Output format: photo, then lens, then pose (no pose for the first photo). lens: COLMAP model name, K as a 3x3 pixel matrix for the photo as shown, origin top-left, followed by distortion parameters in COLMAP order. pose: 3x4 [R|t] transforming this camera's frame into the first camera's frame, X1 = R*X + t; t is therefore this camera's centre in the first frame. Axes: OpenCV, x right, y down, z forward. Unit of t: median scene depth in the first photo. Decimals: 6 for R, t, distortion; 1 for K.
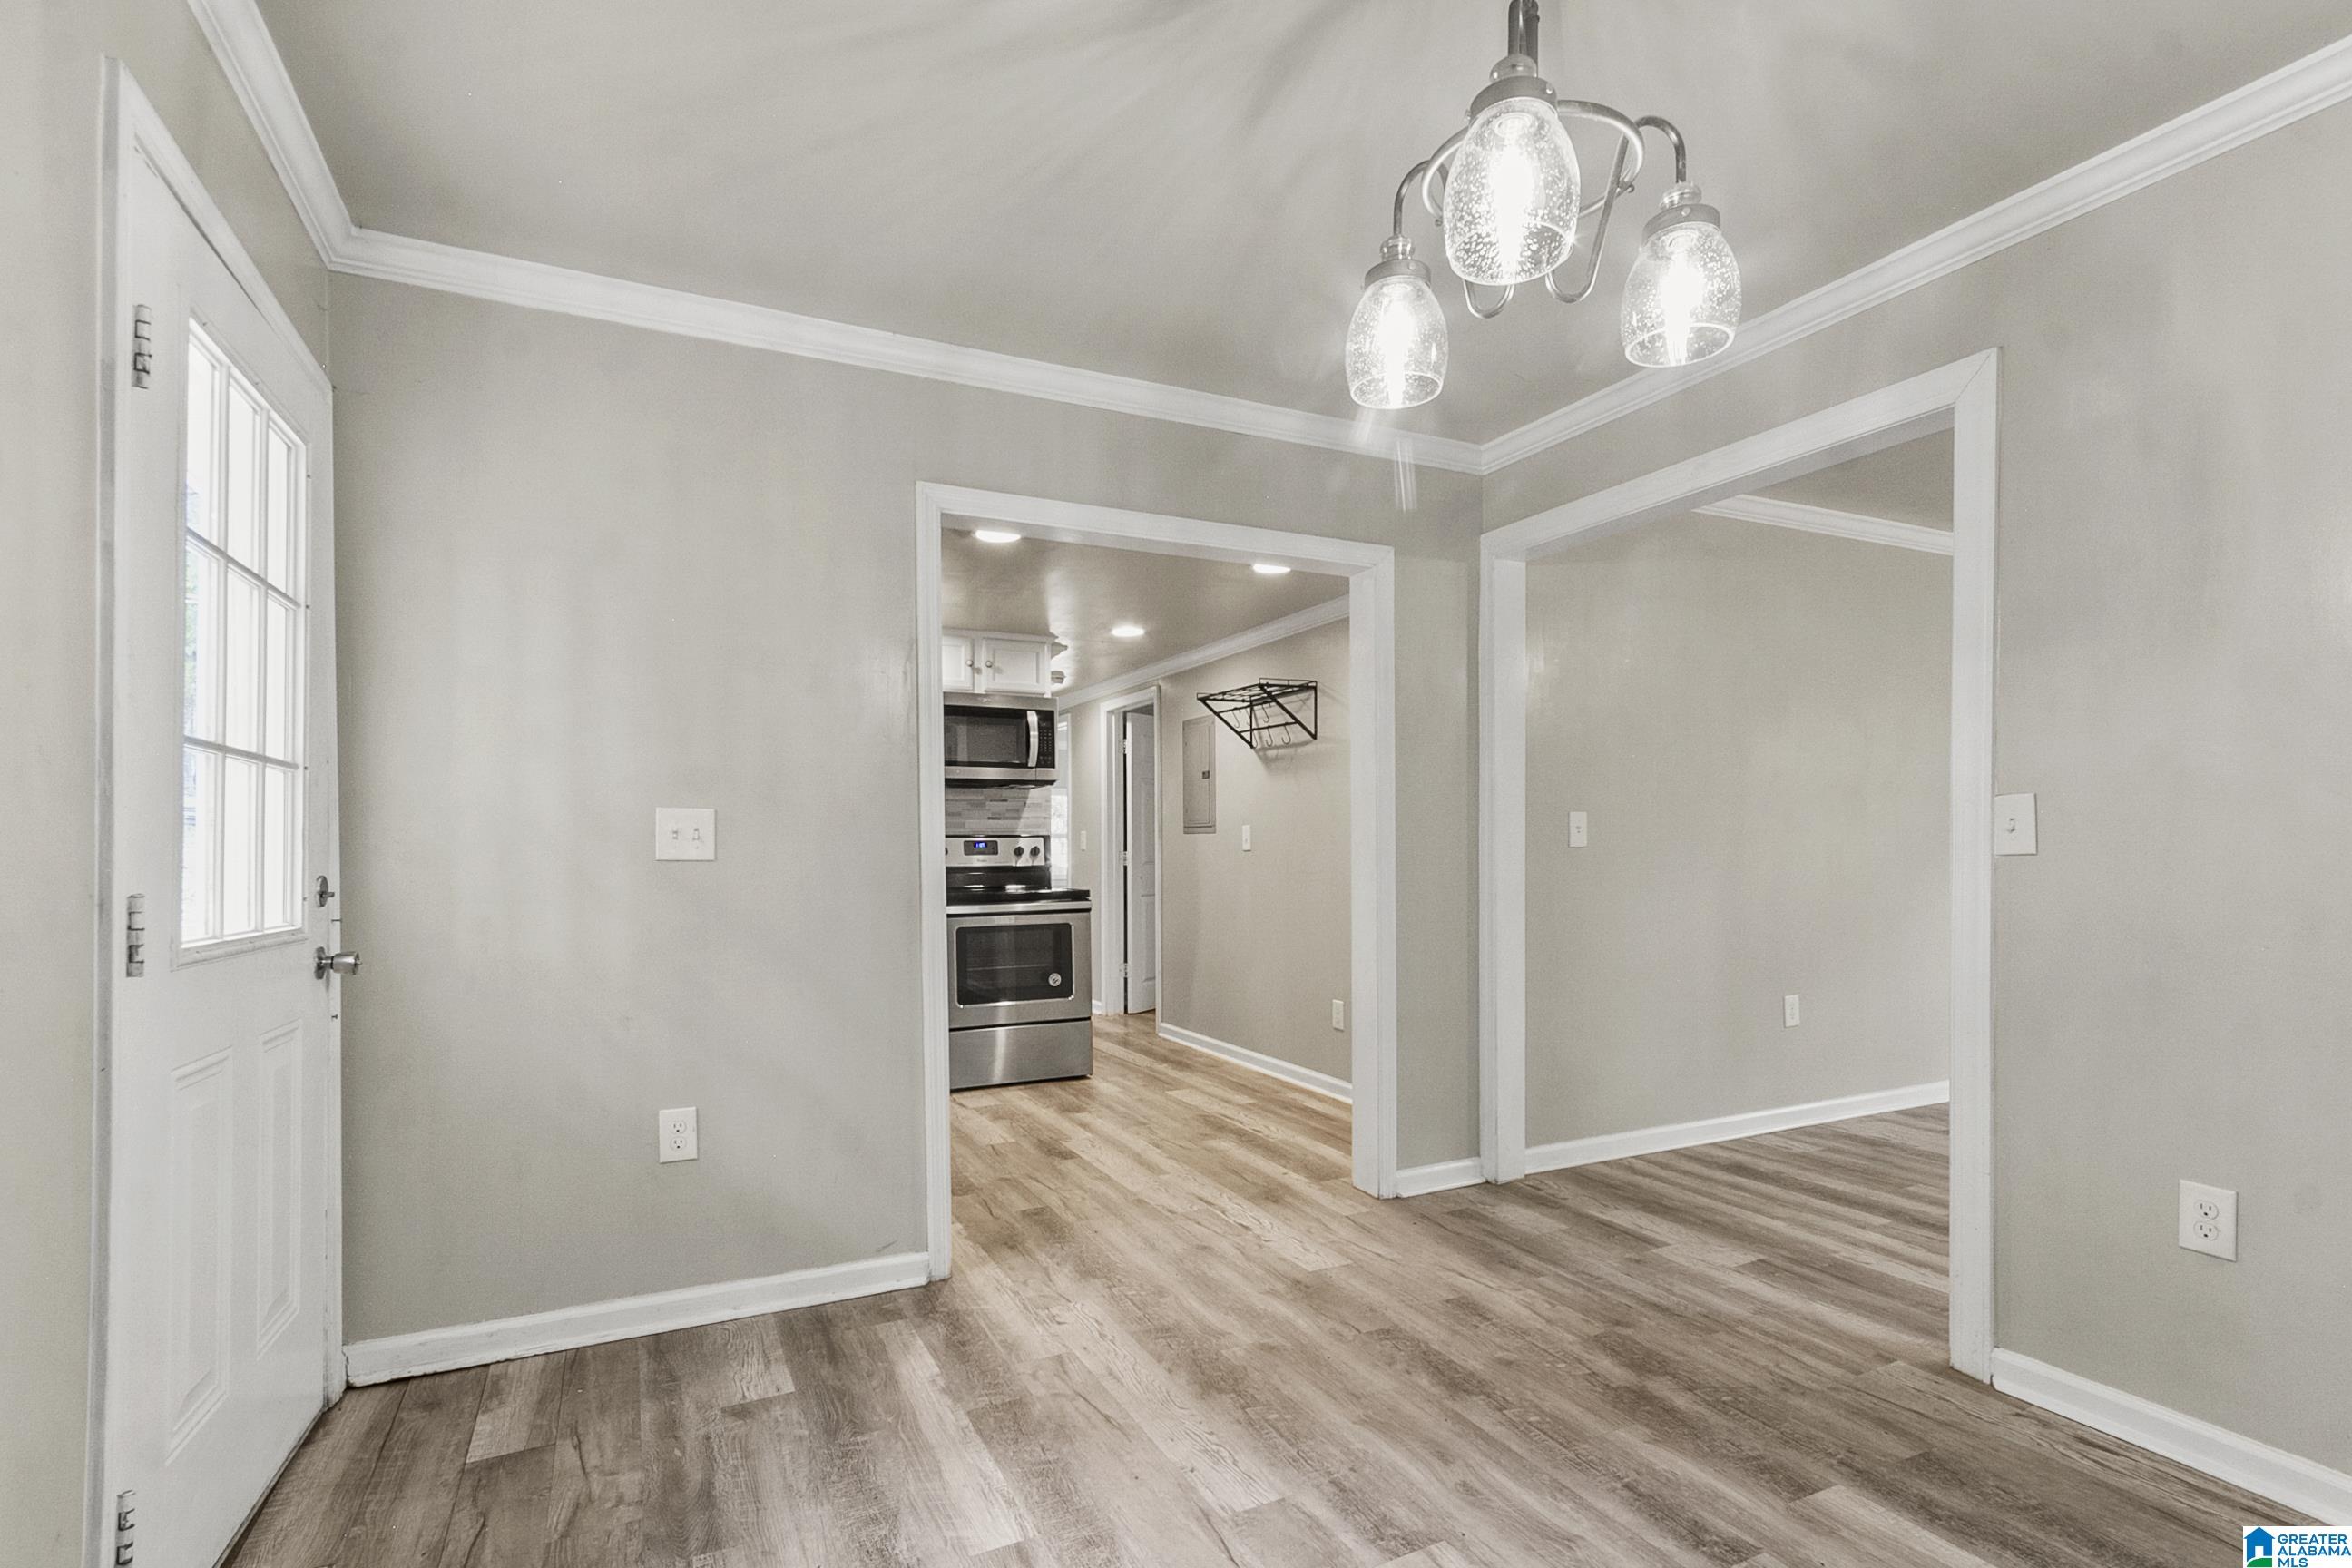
lens RADIAL K [[1108.3, 0, 1190.3], [0, 1108.3, 845.9], [0, 0, 1]] dist [-0.013732, 0.011563]
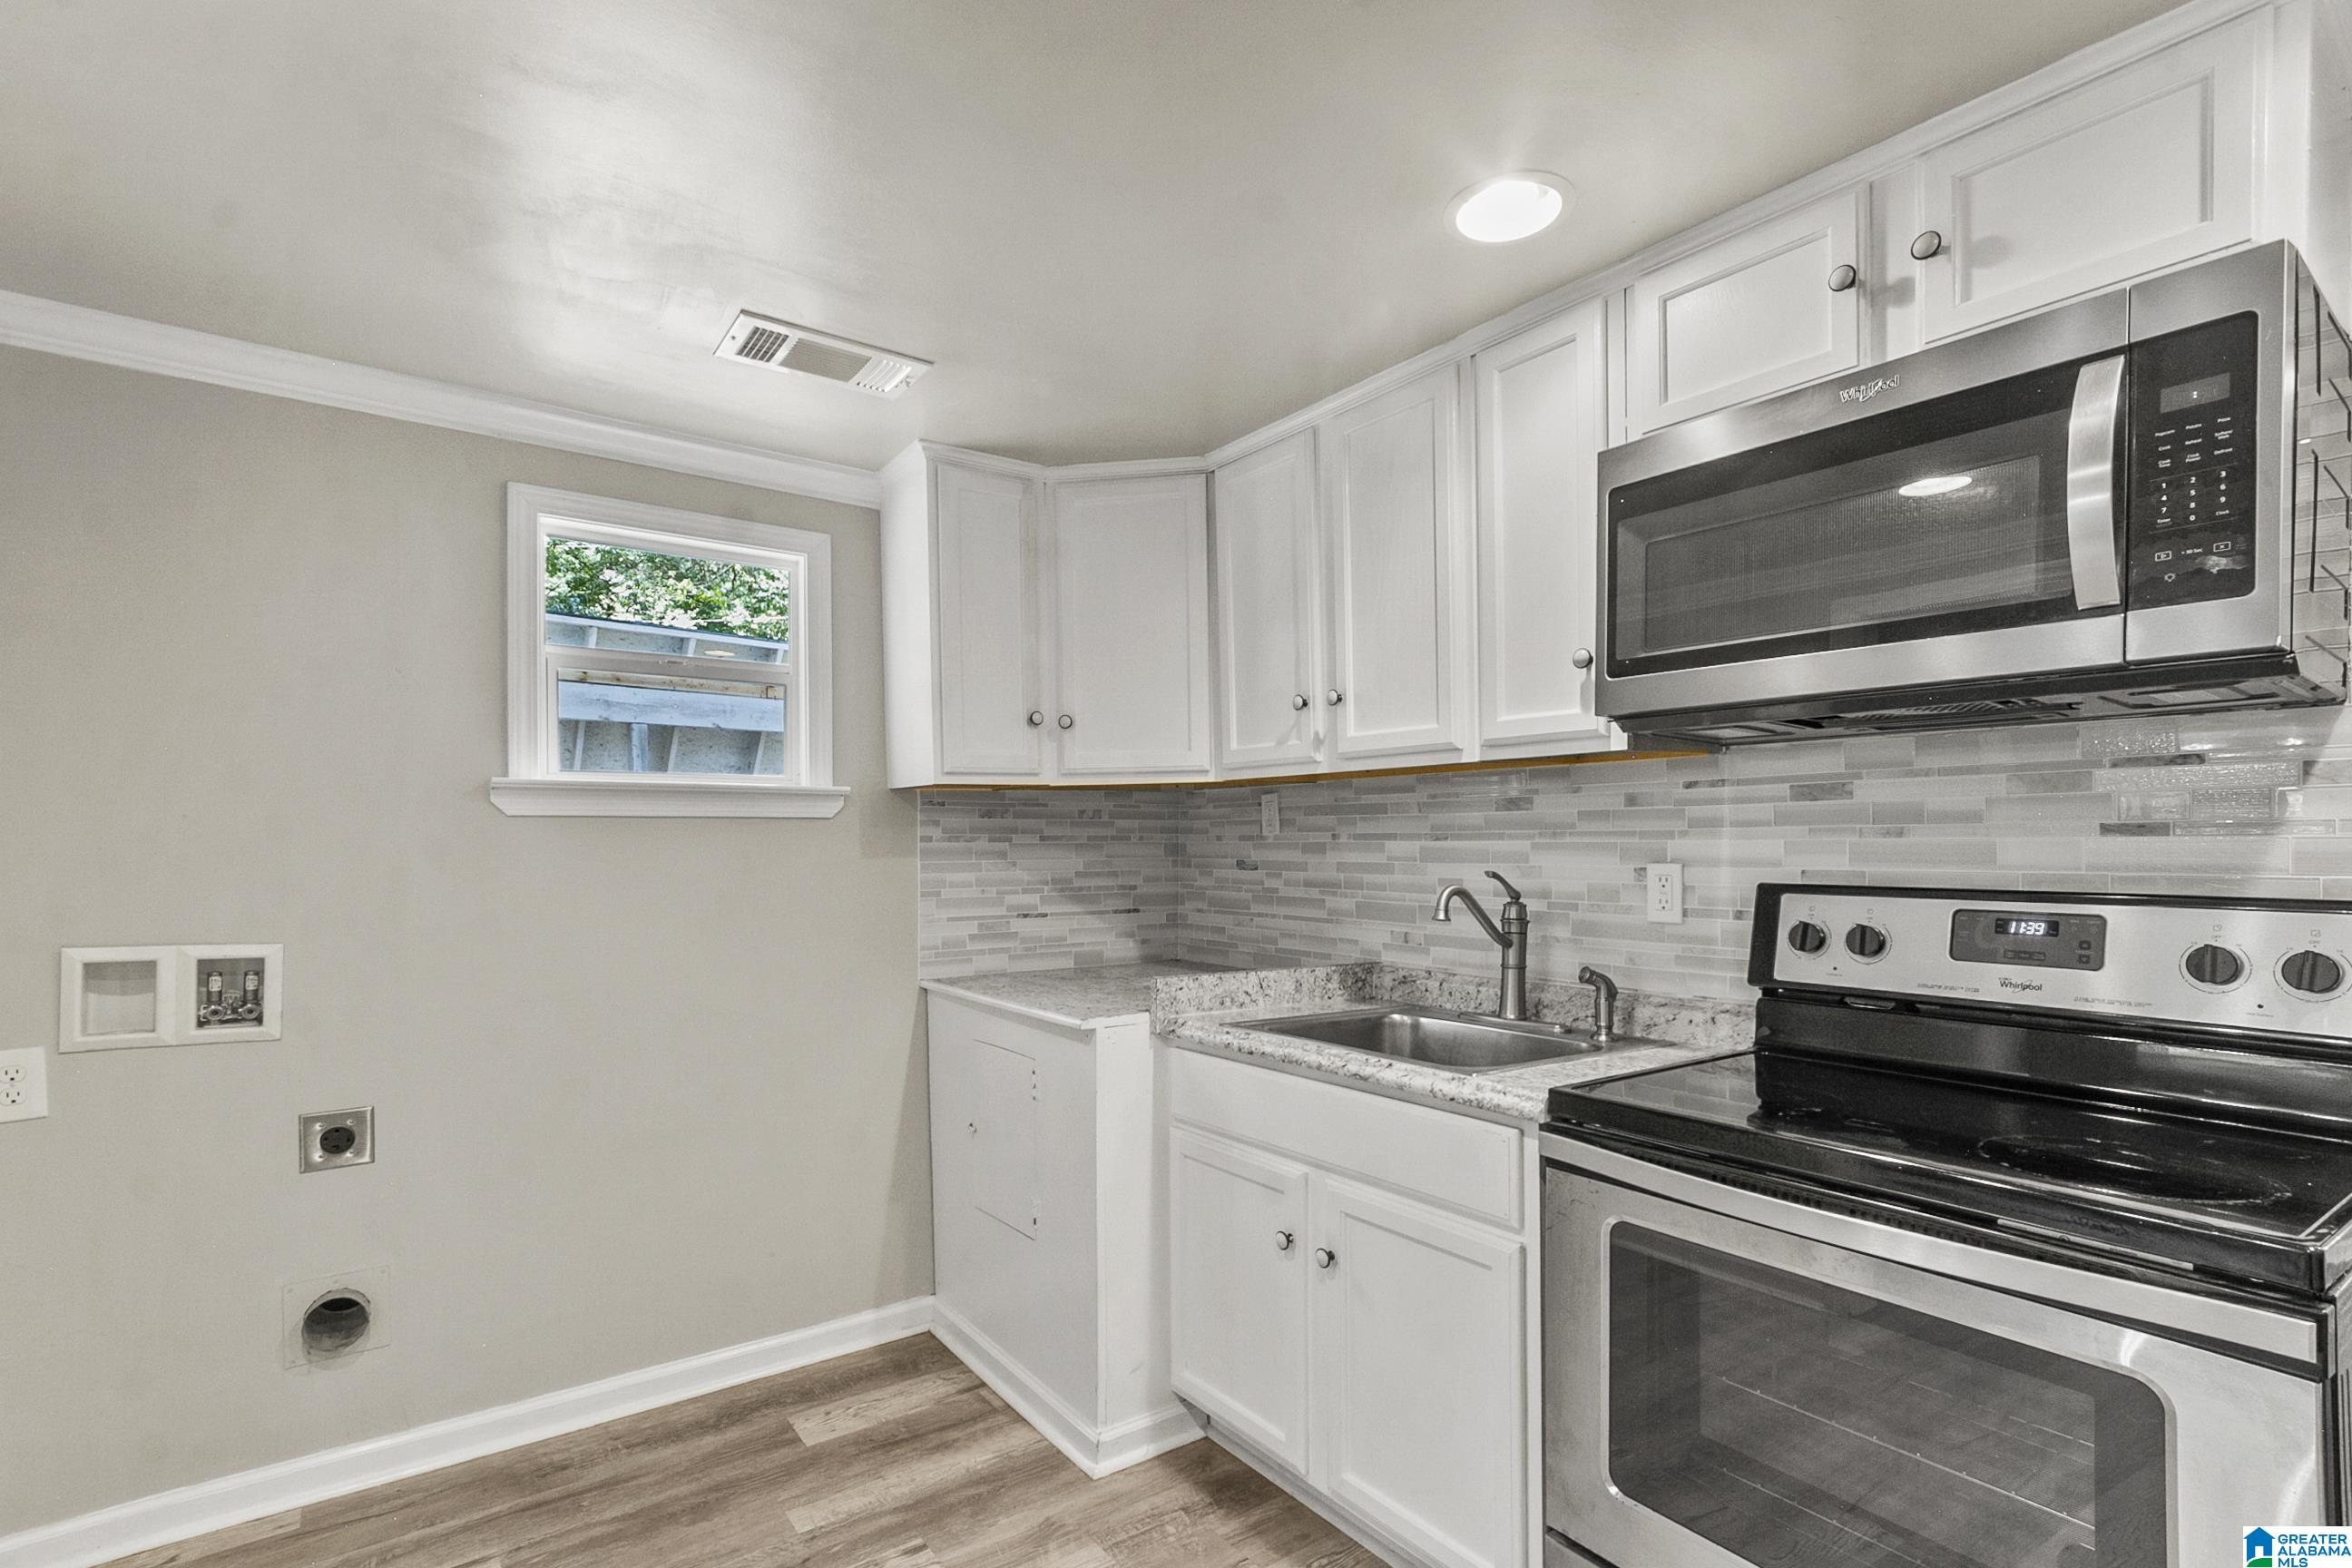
lens RADIAL K [[1108.3, 0, 1190.3], [0, 1108.3, 845.9], [0, 0, 1]] dist [-0.013732, 0.011563]
pose [[0.166100, 0.011169, -0.986046, 0.083565], [-0.000277, 0.999936, 0.011279, -0.044106], [0.986109, -0.001601, 0.166092, 1.366913]]
